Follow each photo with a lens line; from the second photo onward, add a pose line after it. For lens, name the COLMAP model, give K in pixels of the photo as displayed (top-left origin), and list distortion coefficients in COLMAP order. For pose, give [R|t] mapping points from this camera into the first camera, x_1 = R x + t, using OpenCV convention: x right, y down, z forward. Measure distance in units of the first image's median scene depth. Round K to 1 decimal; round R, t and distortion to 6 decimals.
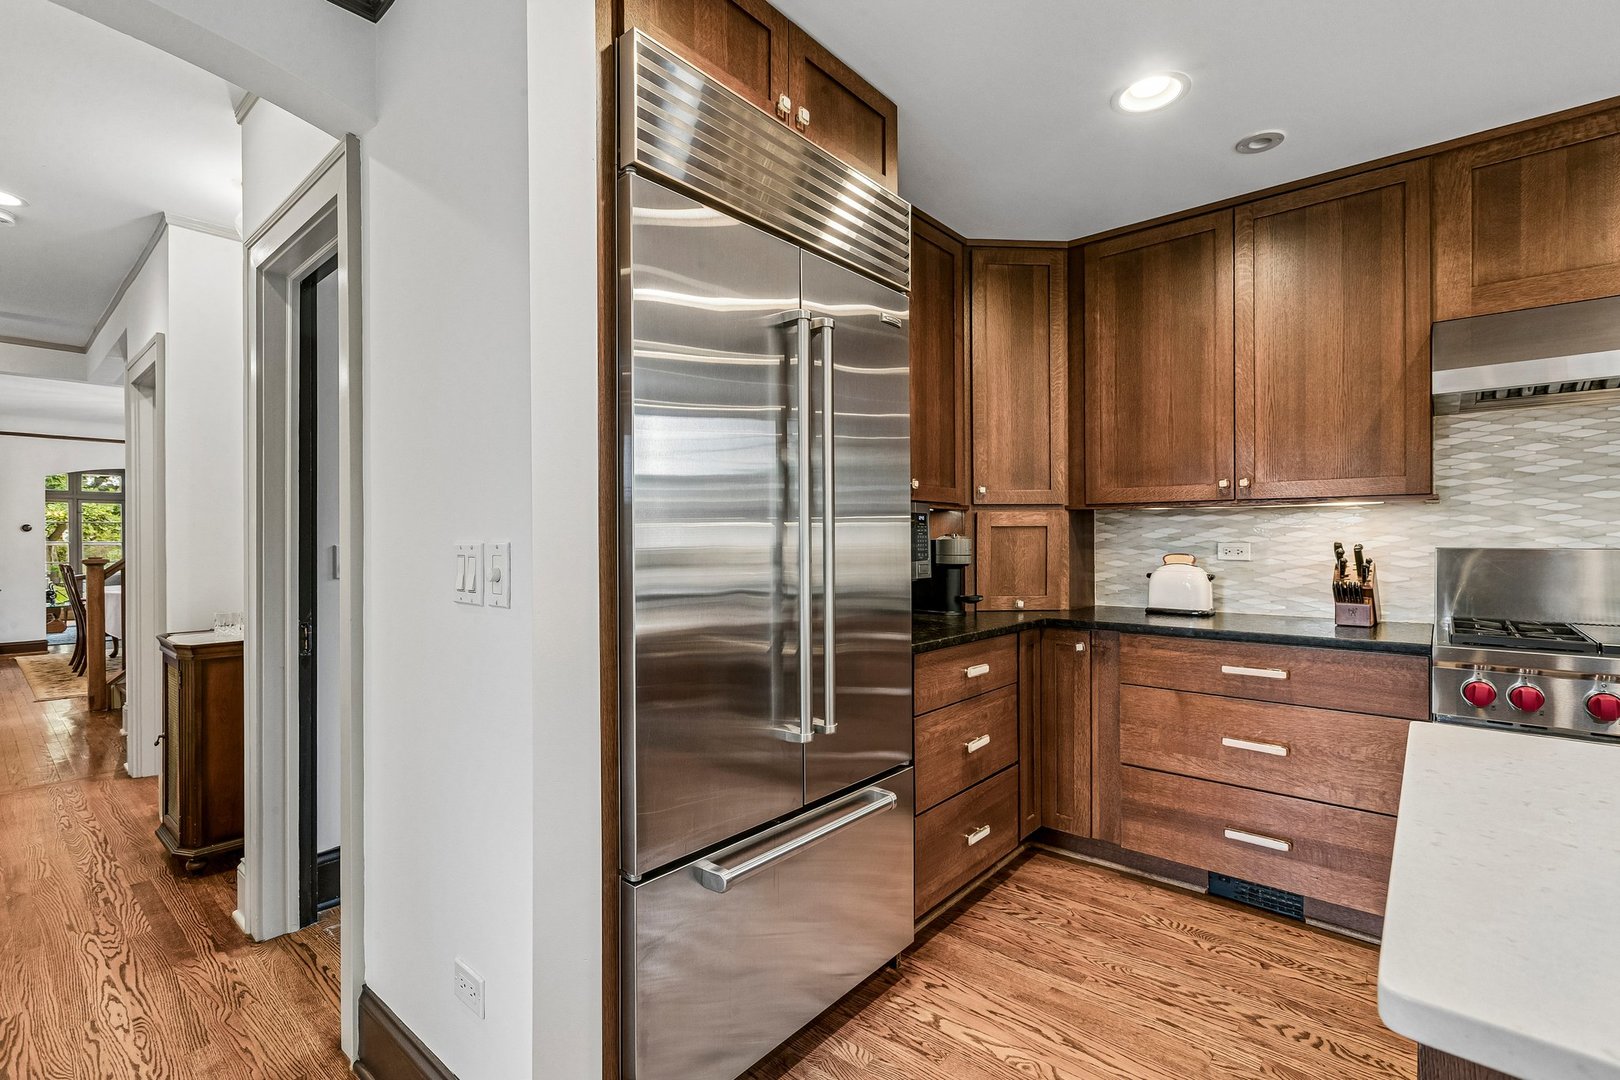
lens RADIAL K [[724.2, 0, 810.0], [0, 724.2, 540.0], [0, 0, 1]] dist [0.001780, -0.000144]
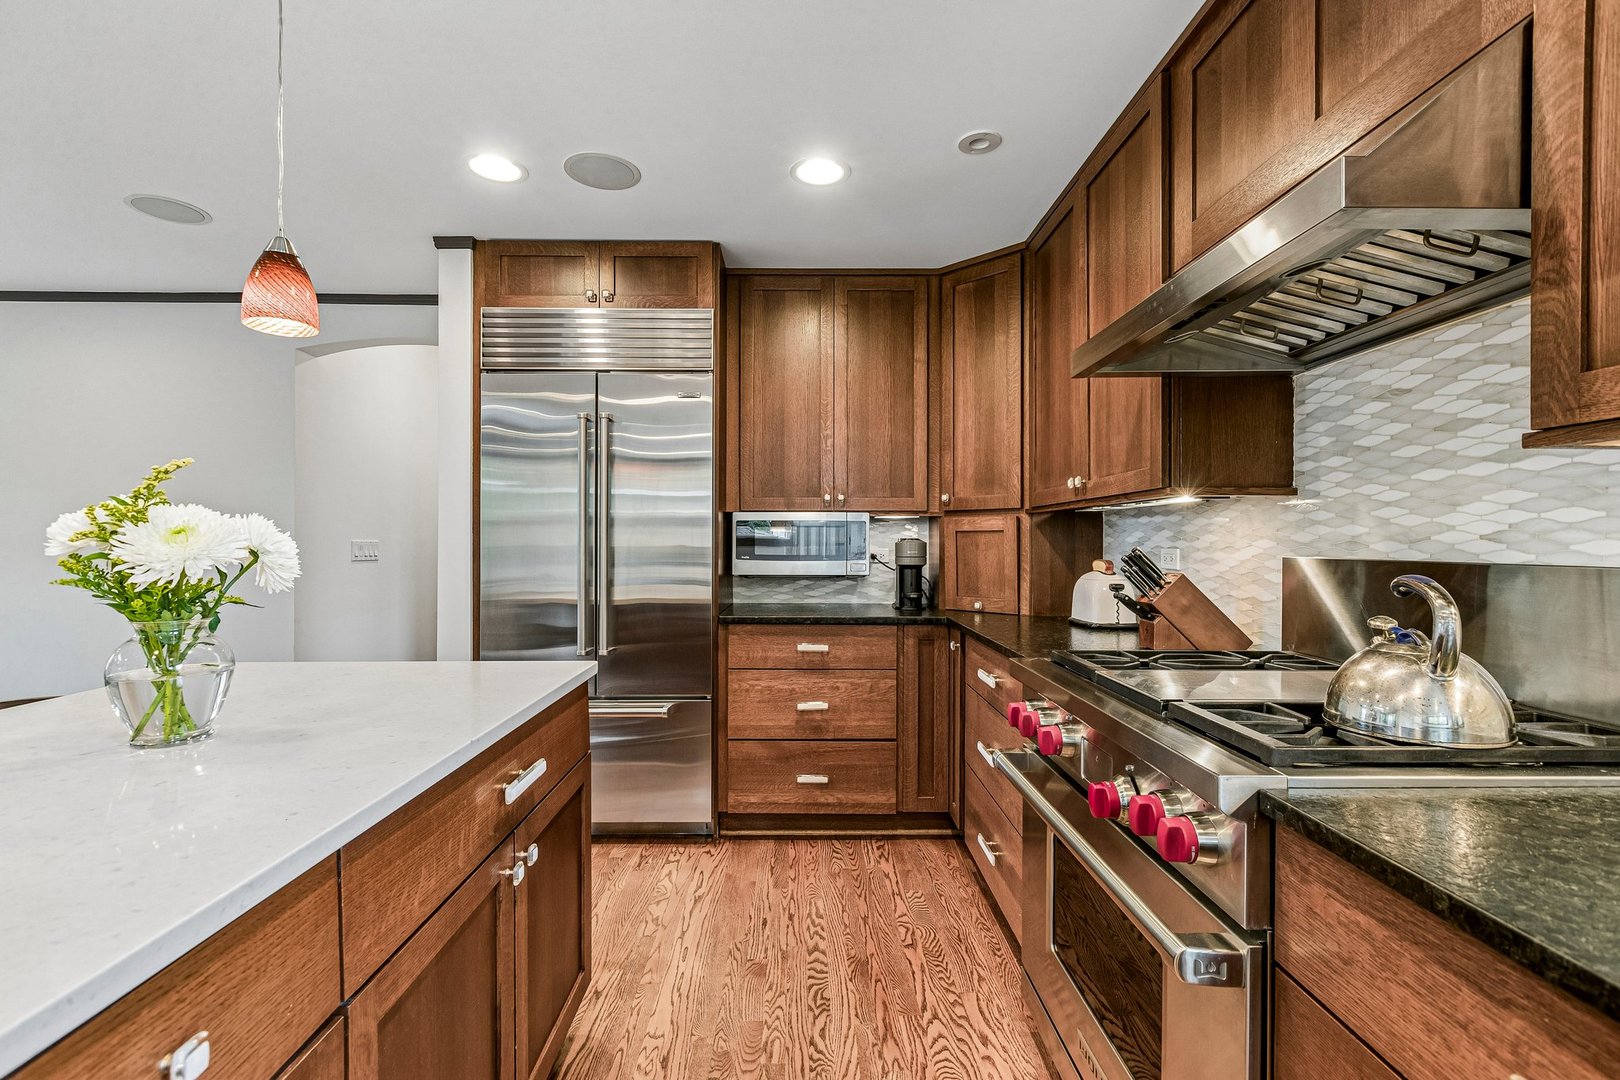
lens RADIAL K [[729.5, 0, 814.2], [0, 729.5, 543.8], [0, 0, 1]] dist [0.001500, -0.000004]
pose [[0.662074, 0.003986, -0.749427, 1.087426], [-0.004845, 0.999988, 0.001039, -0.000395], [0.749422, 0.002943, 0.662086, 0.153912]]
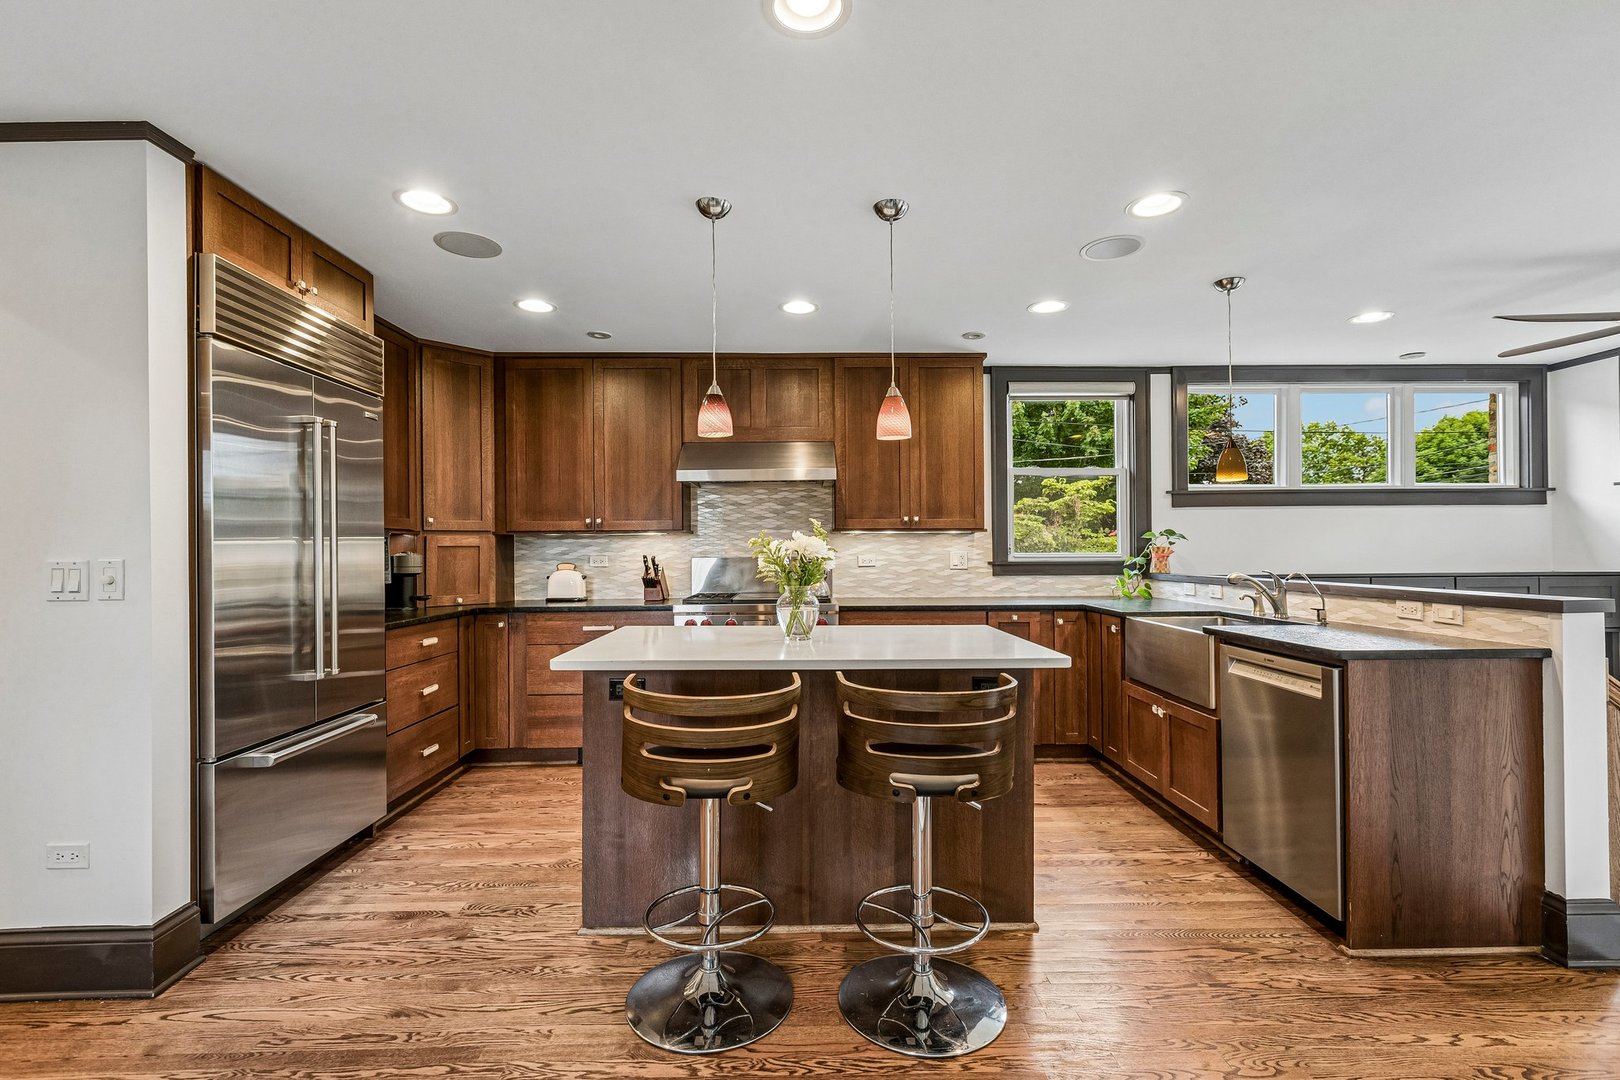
lens RADIAL K [[724.2, 0, 810.0], [0, 724.2, 540.0], [0, 0, 1]] dist [0.001780, -0.000144]
pose [[0.744004, 0.004514, 0.668160, -0.177795], [0.010038, 0.999789, -0.017931, 0.002104], [-0.668100, 0.020048, 0.743801, -0.619647]]
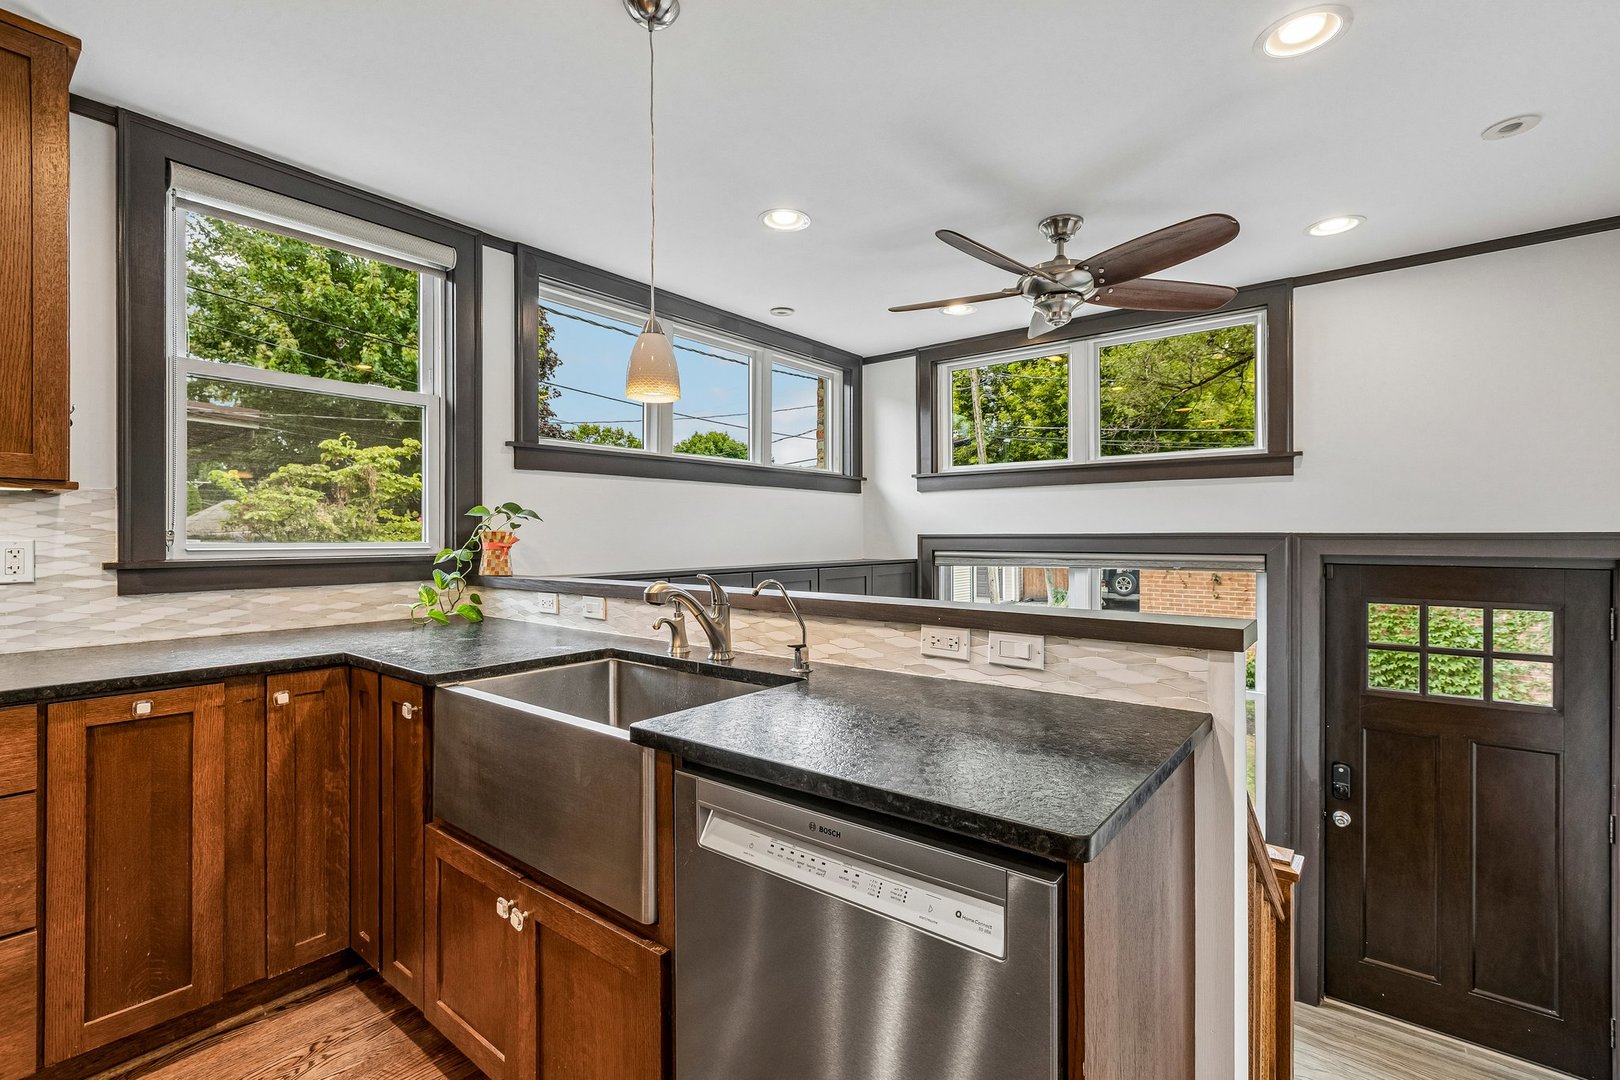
lens RADIAL K [[728.1, 0, 806.4], [0, 728.1, 535.9], [0, 0, 1]] dist [0.004488, 0.000444]
pose [[-0.039806, -0.000915, 0.999207, 0.596258], [0.007095, 0.999974, 0.001198, 0.003754], [-0.999182, 0.007137, -0.039798, -0.267453]]
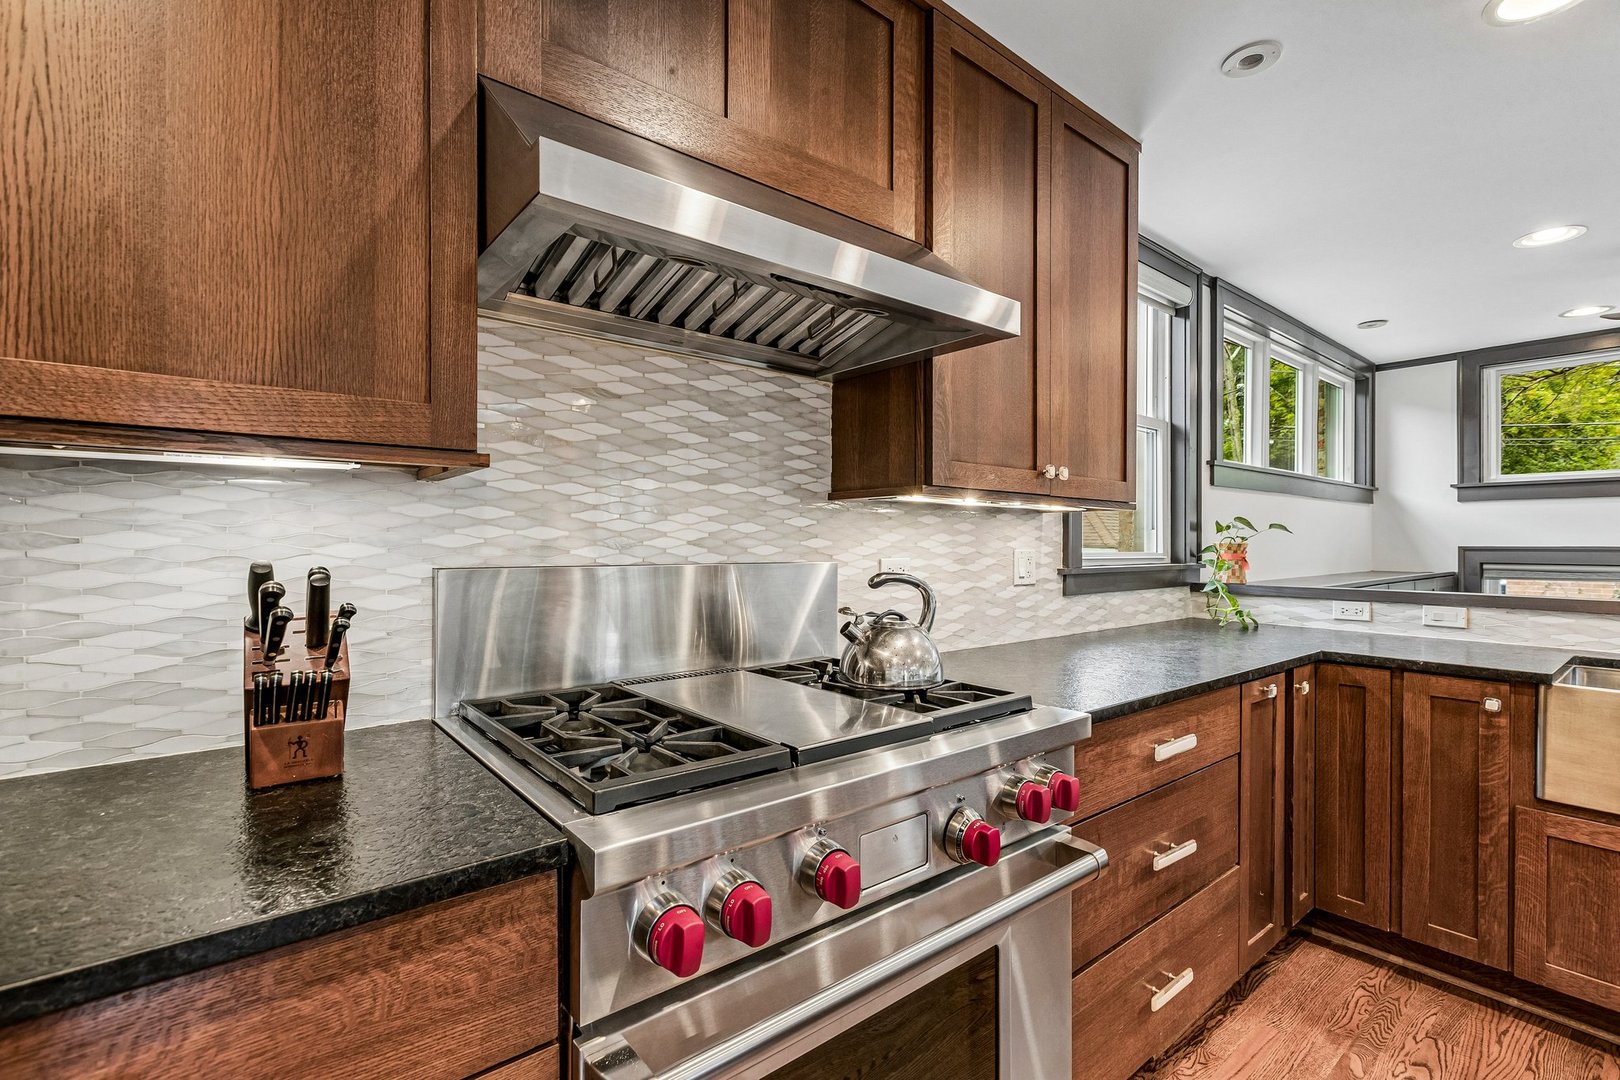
lens RADIAL K [[729.5, 0, 814.2], [0, 729.5, 543.8], [0, 0, 1]] dist [0.001500, -0.000004]
pose [[0.173377, -0.001440, 0.984854, 0.405155], [0.000748, 0.999999, 0.001330, -0.006815], [-0.984855, 0.000506, 0.173378, 0.646707]]
